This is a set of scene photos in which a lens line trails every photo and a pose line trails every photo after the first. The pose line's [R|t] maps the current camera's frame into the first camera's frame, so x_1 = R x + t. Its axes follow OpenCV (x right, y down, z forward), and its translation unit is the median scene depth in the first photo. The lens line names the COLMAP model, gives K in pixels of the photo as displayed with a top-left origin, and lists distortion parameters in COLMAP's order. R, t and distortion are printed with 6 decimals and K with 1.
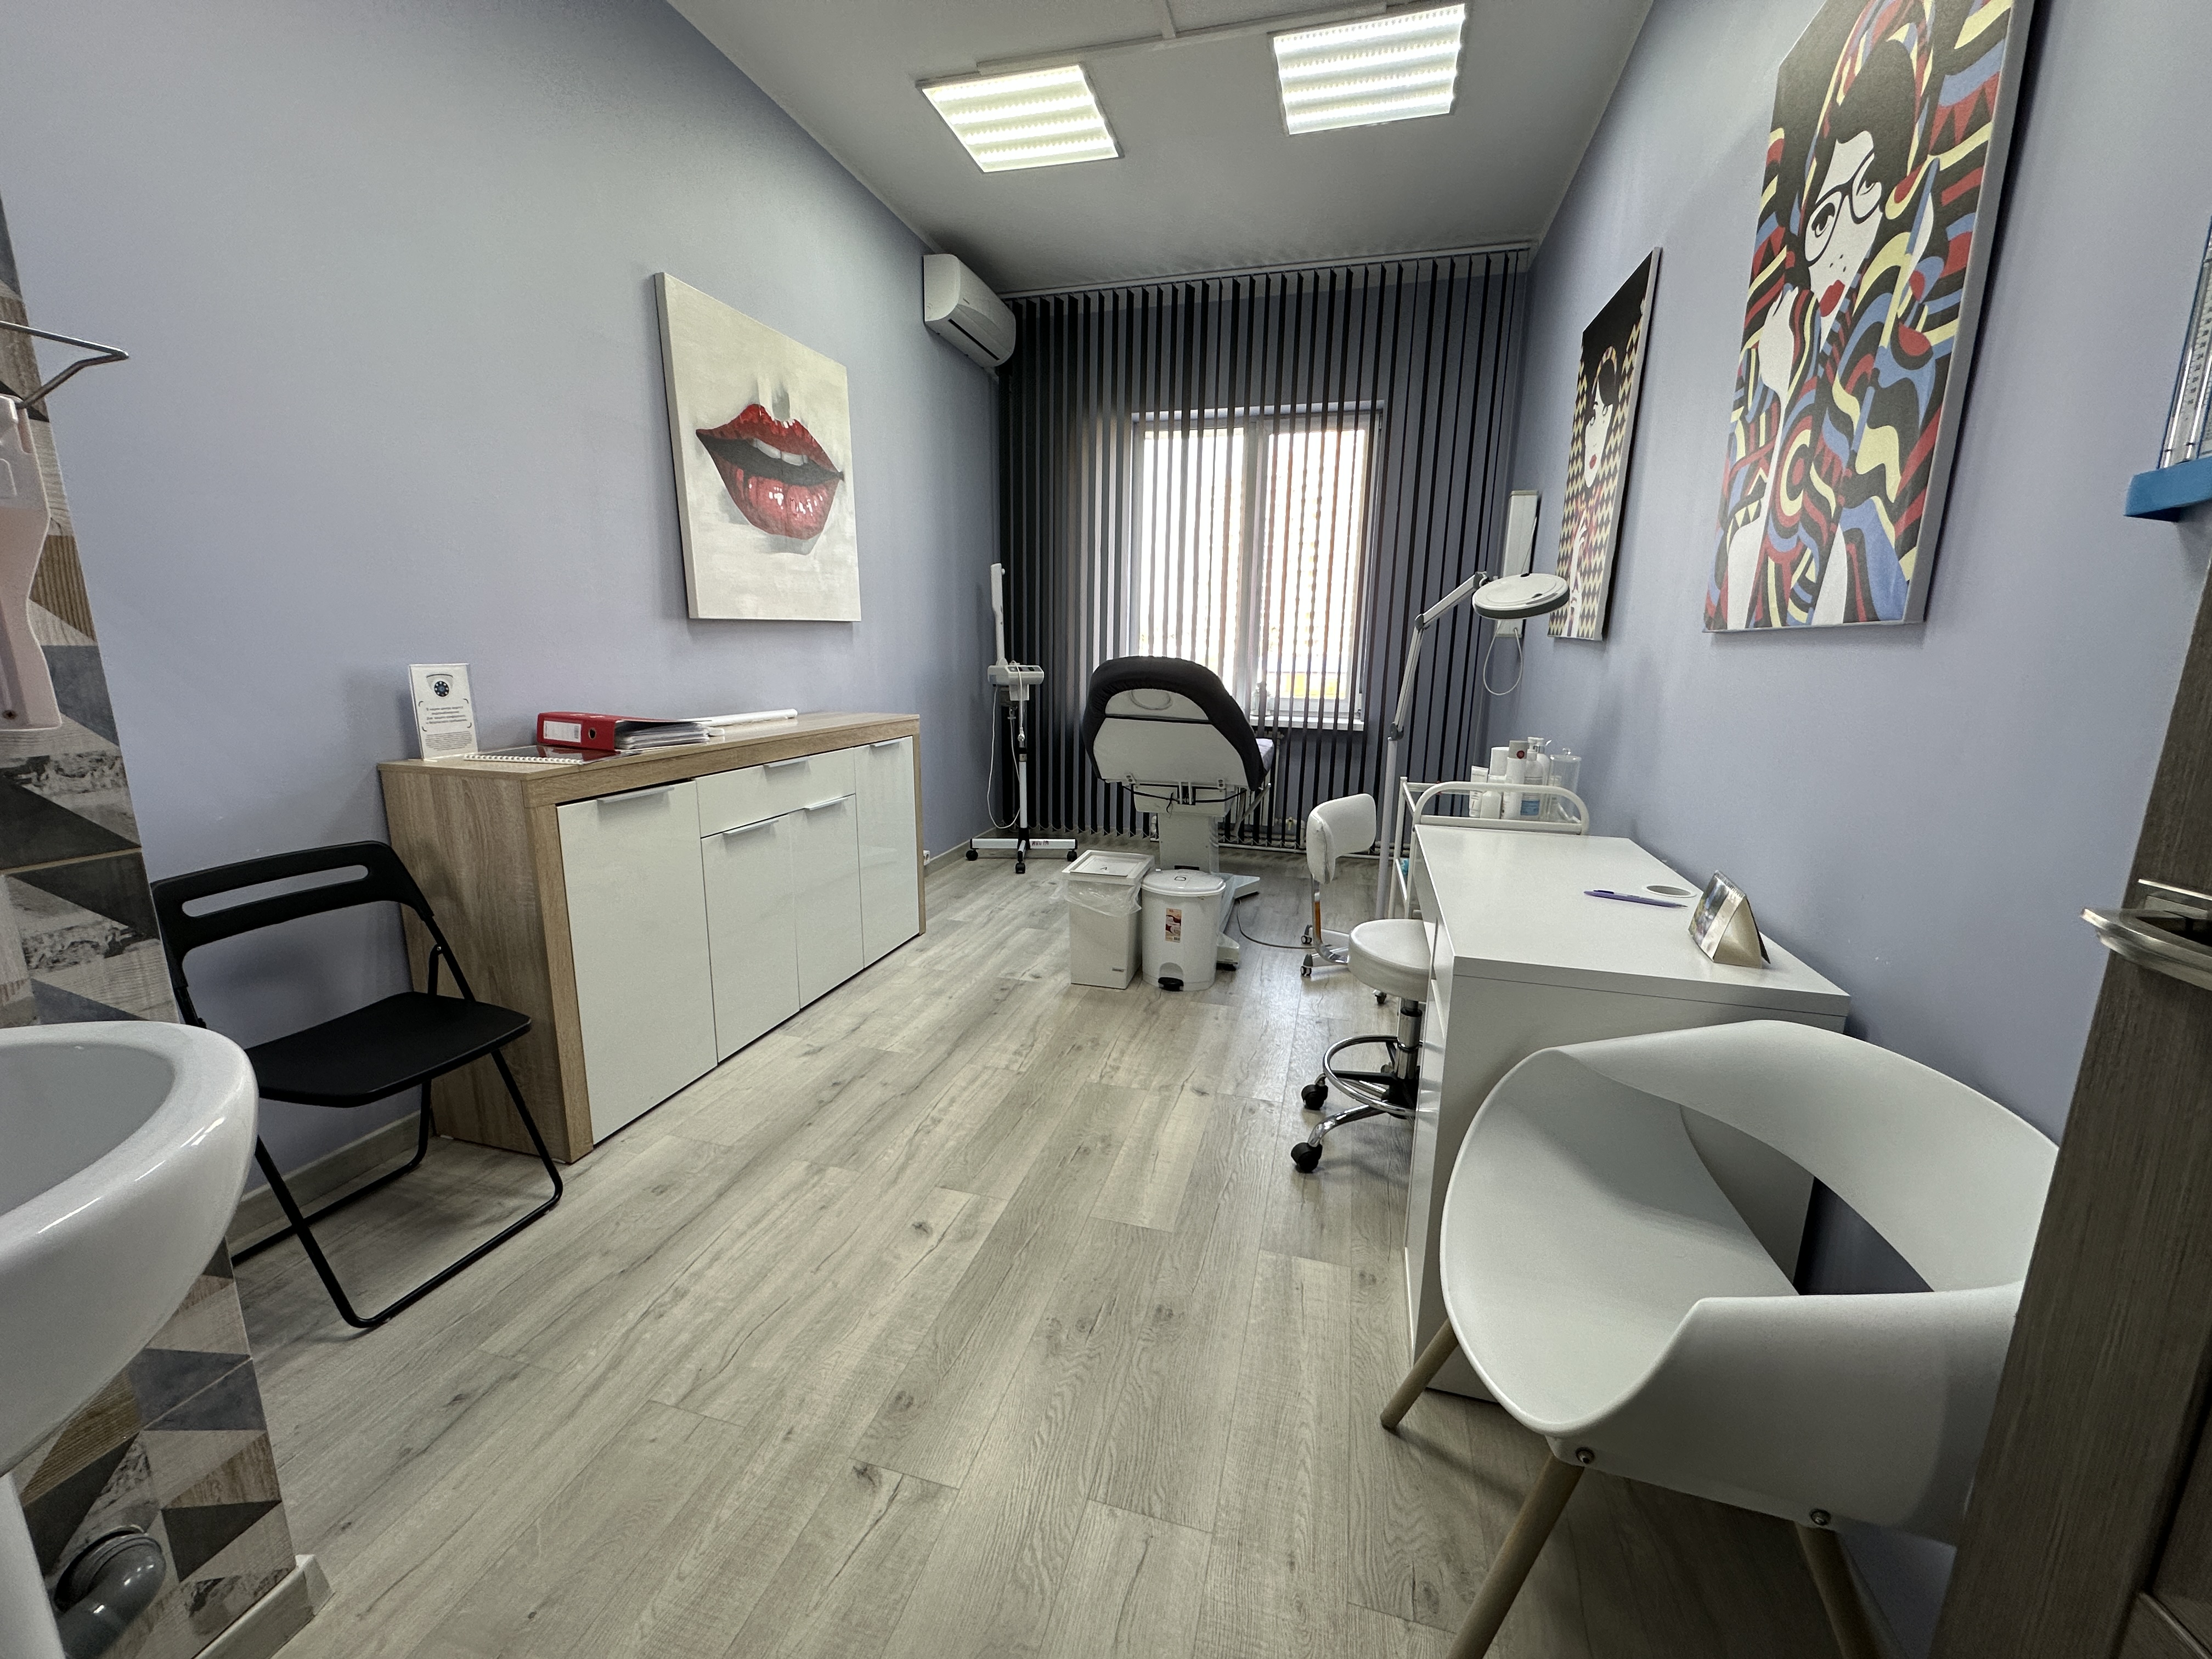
lens RADIAL K [[891.6, 0, 1095.5], [0, 891.6, 834.0], [0, 0, 1]] dist [-0.001715, -0.000224]
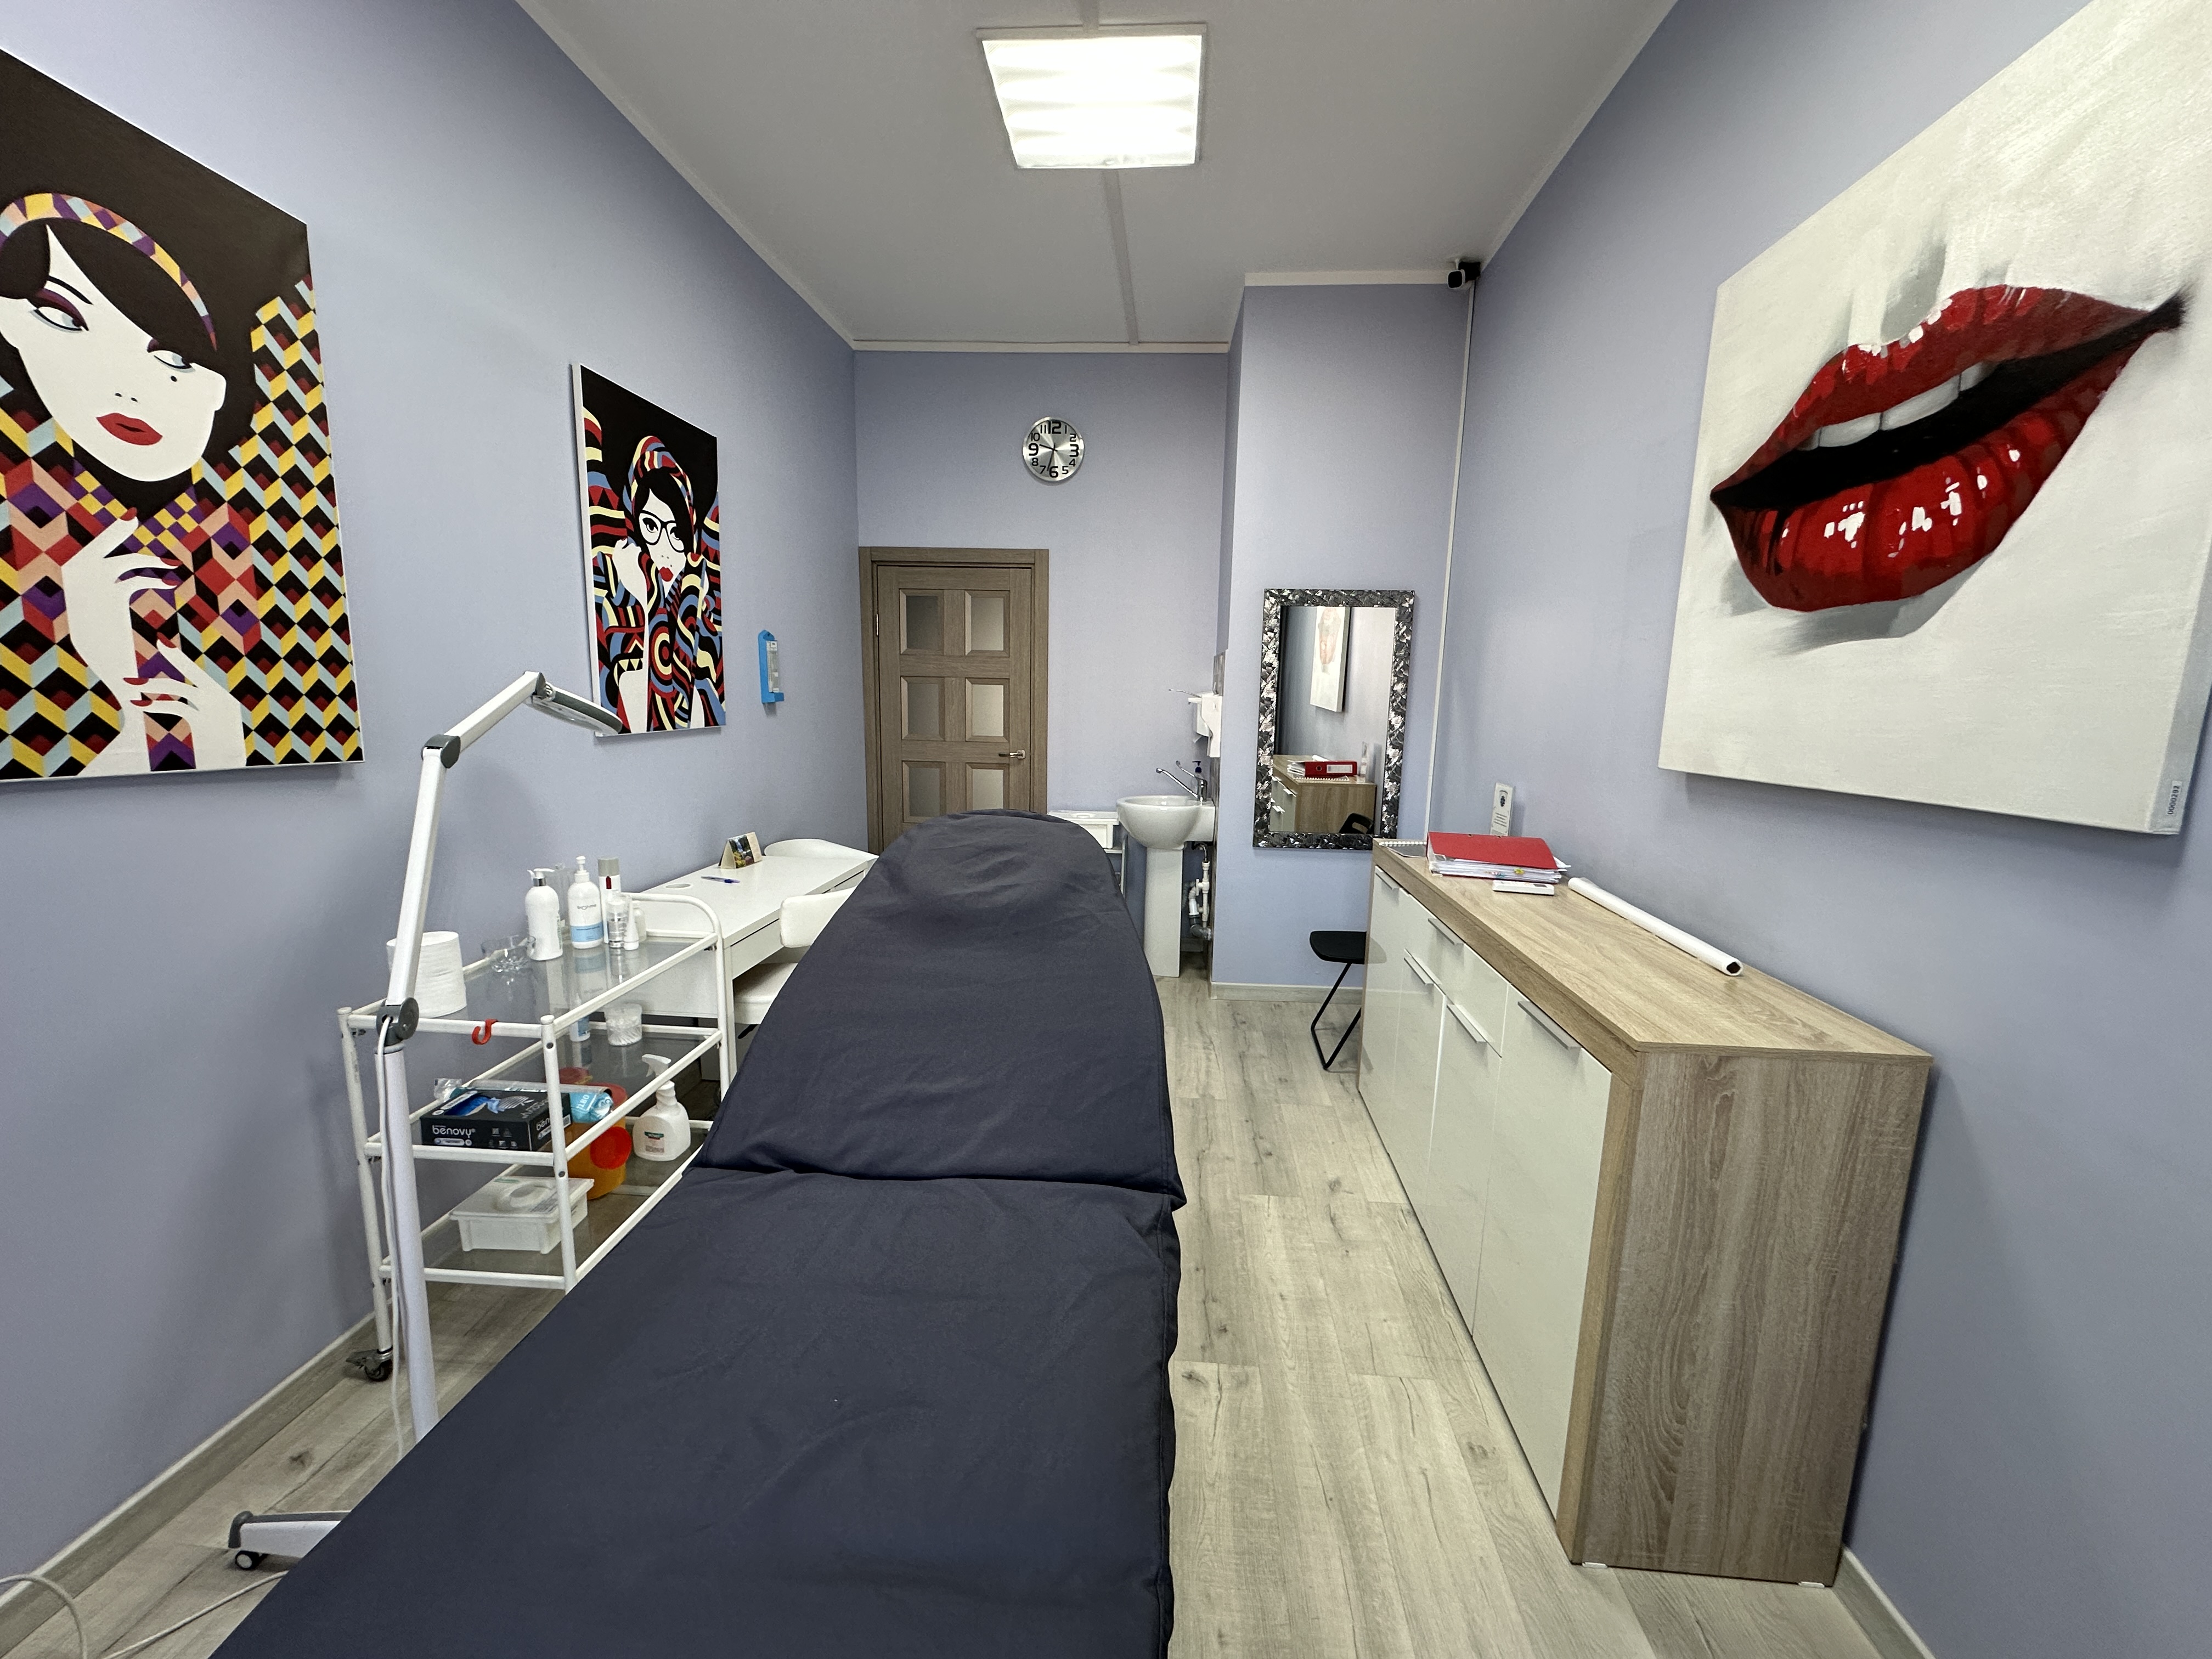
lens RADIAL K [[891.6, 0, 1104.9], [0, 891.6, 828.6], [0, 0, 1]] dist [-0.001715, -0.000224]
pose [[-0.979427, -0.003824, -0.201762, 0.109772], [-0.076299, 0.932618, 0.352708, -0.382008], [0.186818, 0.360846, -0.913723, 1.464938]]
